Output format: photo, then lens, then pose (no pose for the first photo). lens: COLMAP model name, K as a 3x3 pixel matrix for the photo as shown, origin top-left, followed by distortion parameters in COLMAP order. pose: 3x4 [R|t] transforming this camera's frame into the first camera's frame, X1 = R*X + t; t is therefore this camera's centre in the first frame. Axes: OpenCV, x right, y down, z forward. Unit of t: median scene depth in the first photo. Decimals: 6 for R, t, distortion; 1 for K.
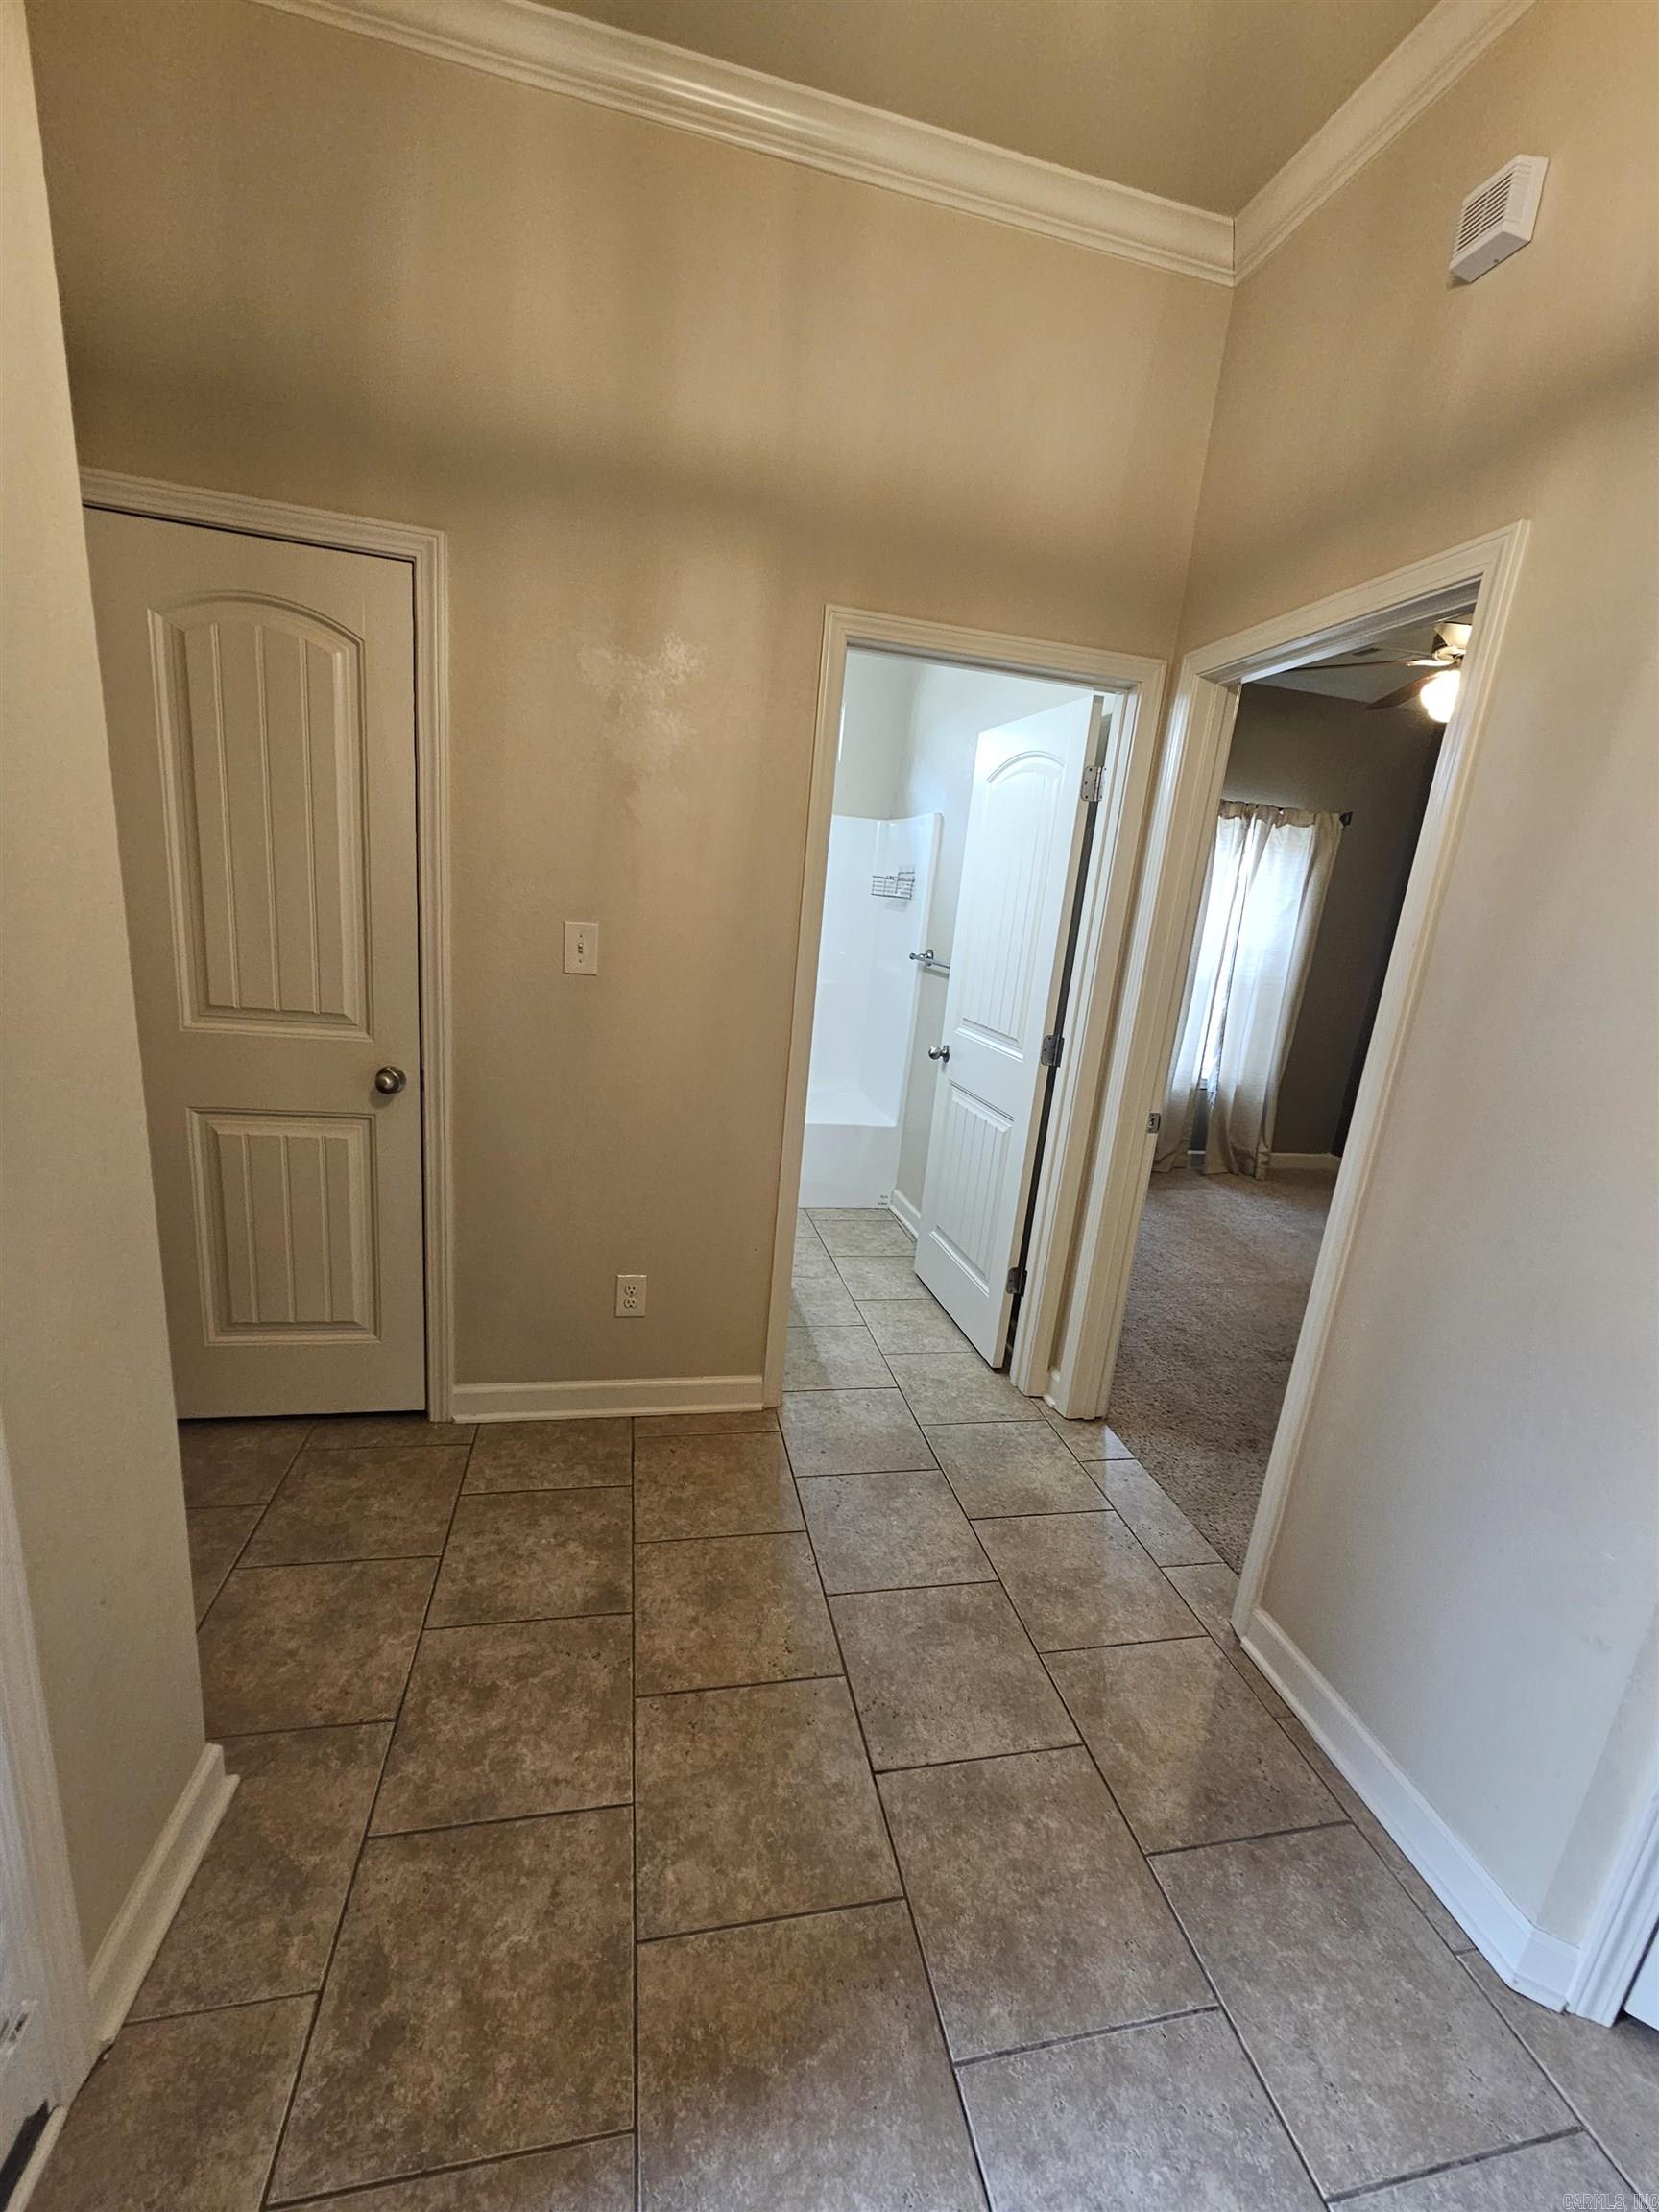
lens RADIAL K [[901.0, 0, 824.8], [0, 901.0, 1118.4], [0, 0, 1]] dist [0.001787, 0.000362]
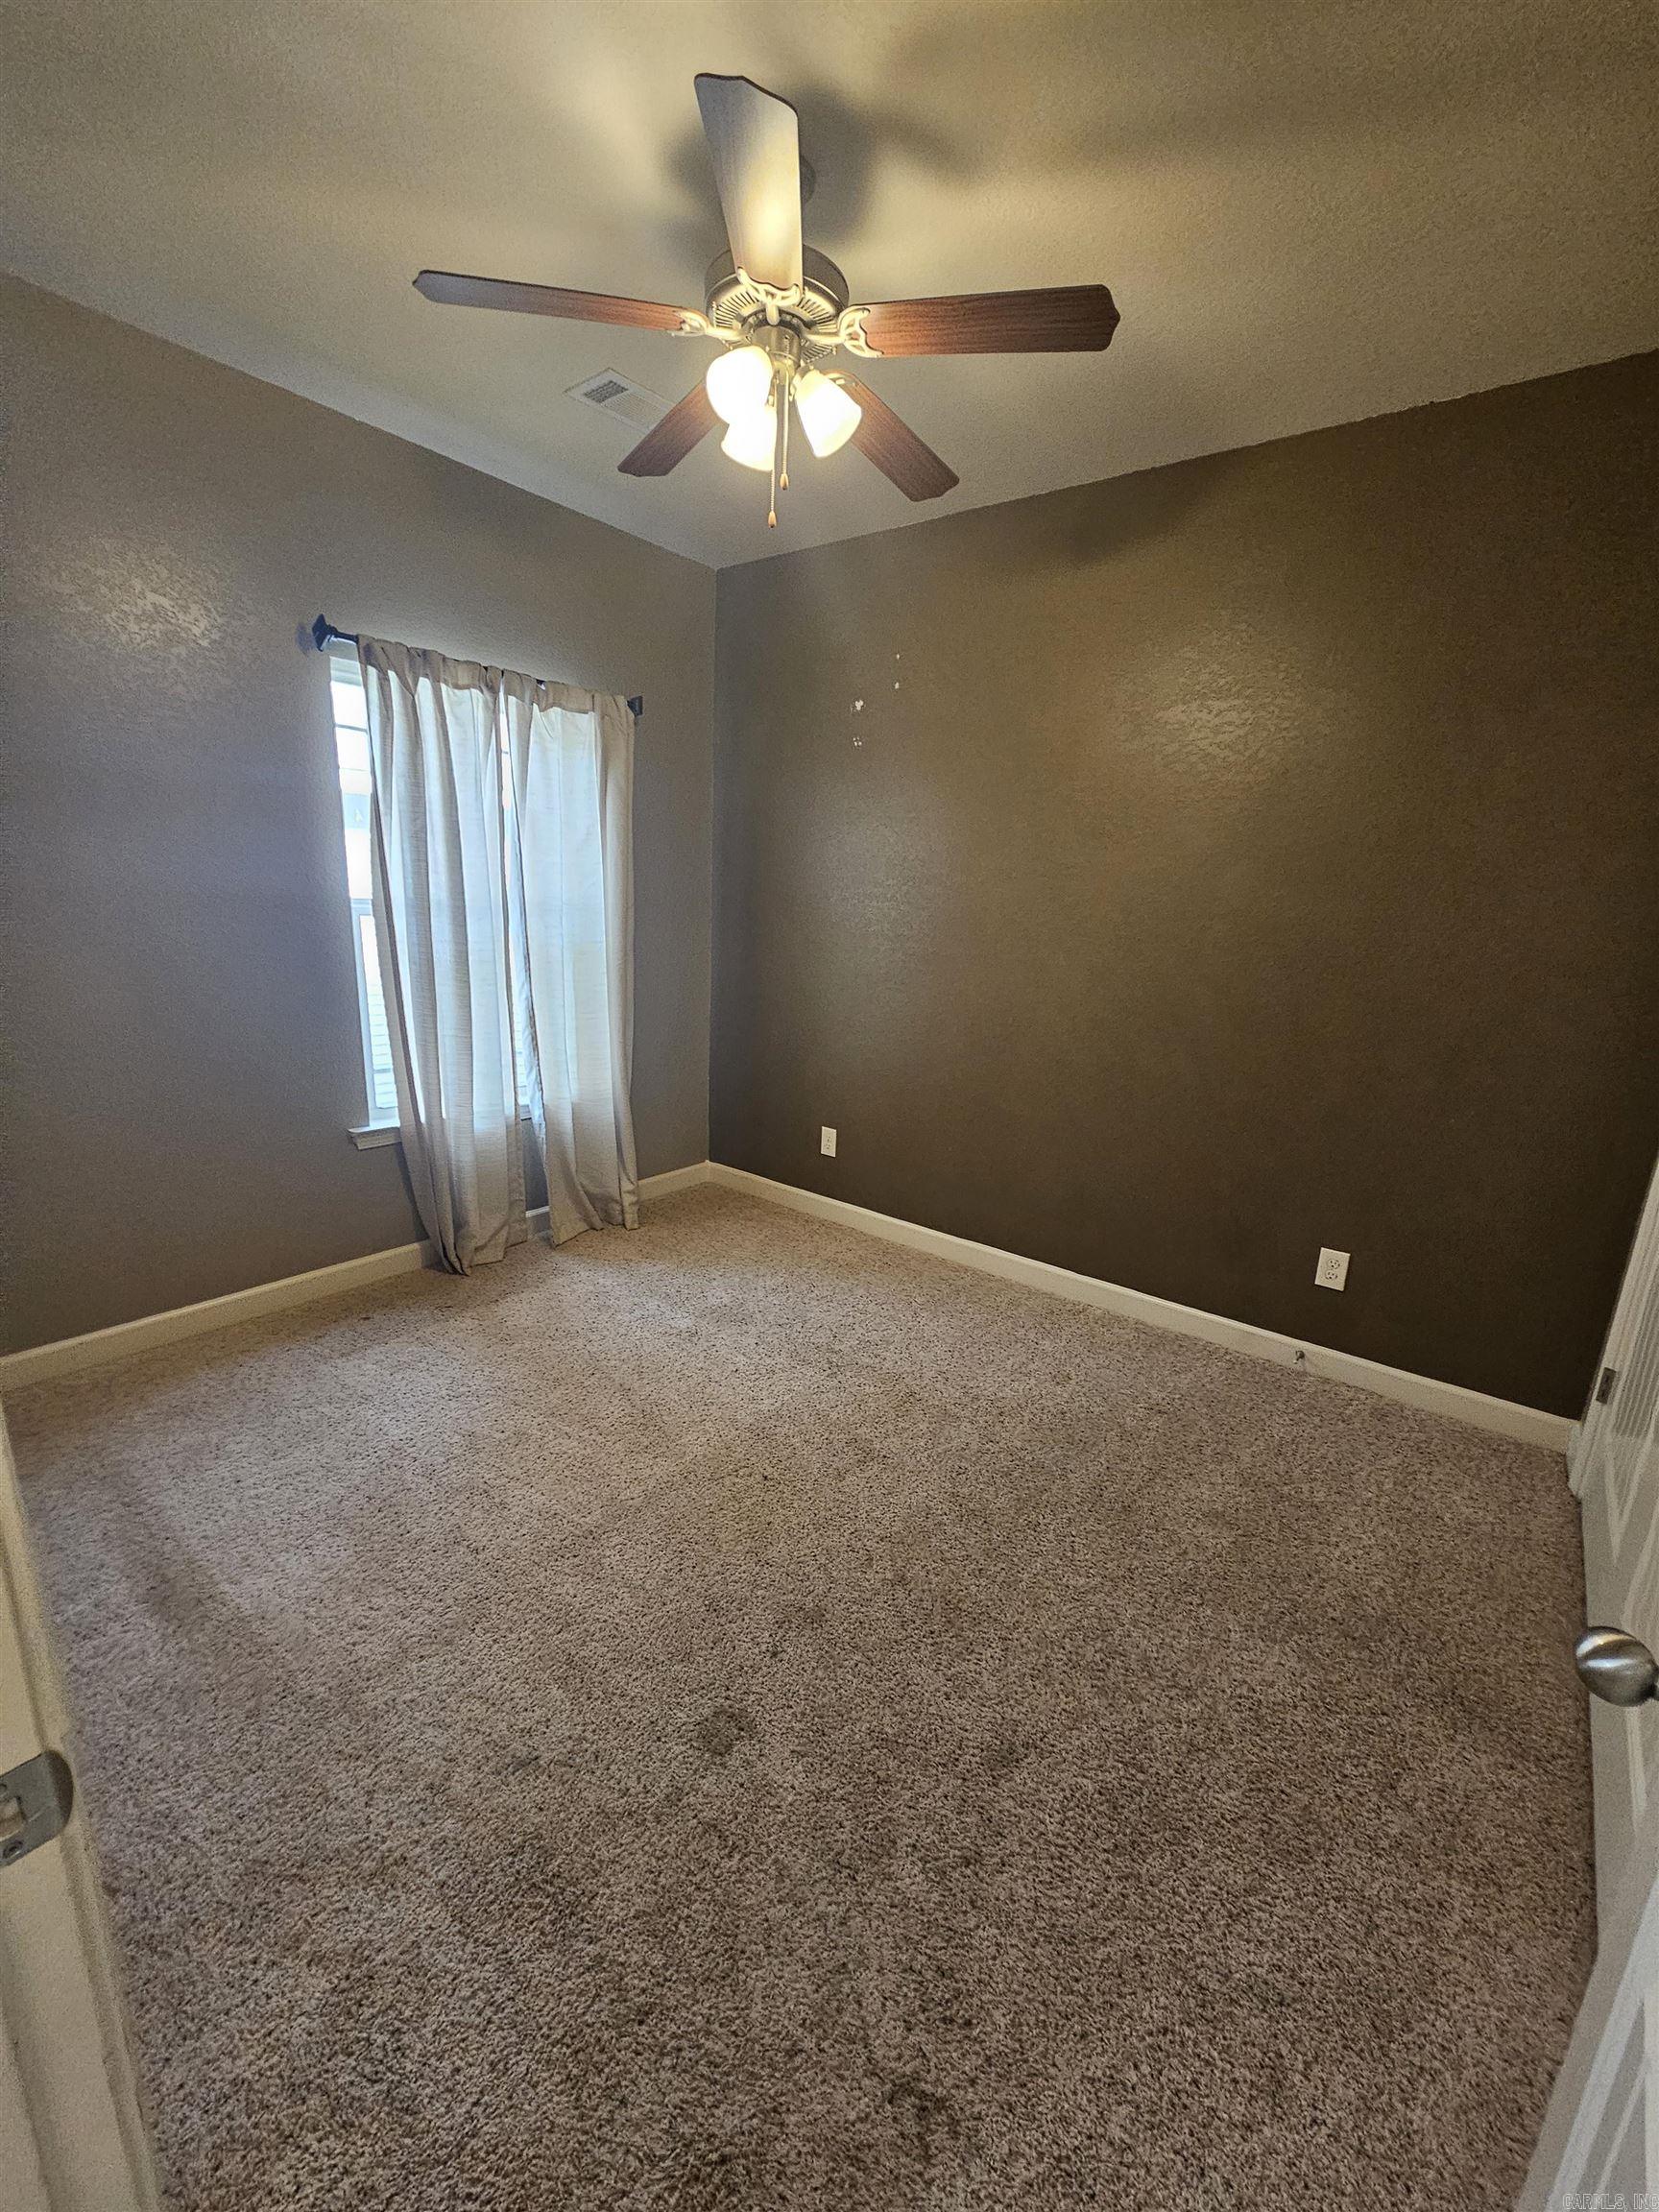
lens RADIAL K [[901.0, 0, 824.8], [0, 901.0, 1118.4], [0, 0, 1]] dist [0.001787, 0.000362]
pose [[0.775119, -0.213454, 0.594666, 0.211140], [0.182618, 0.976720, 0.112557, -0.072788], [-0.604847, 0.021352, 0.796055, 0.367156]]
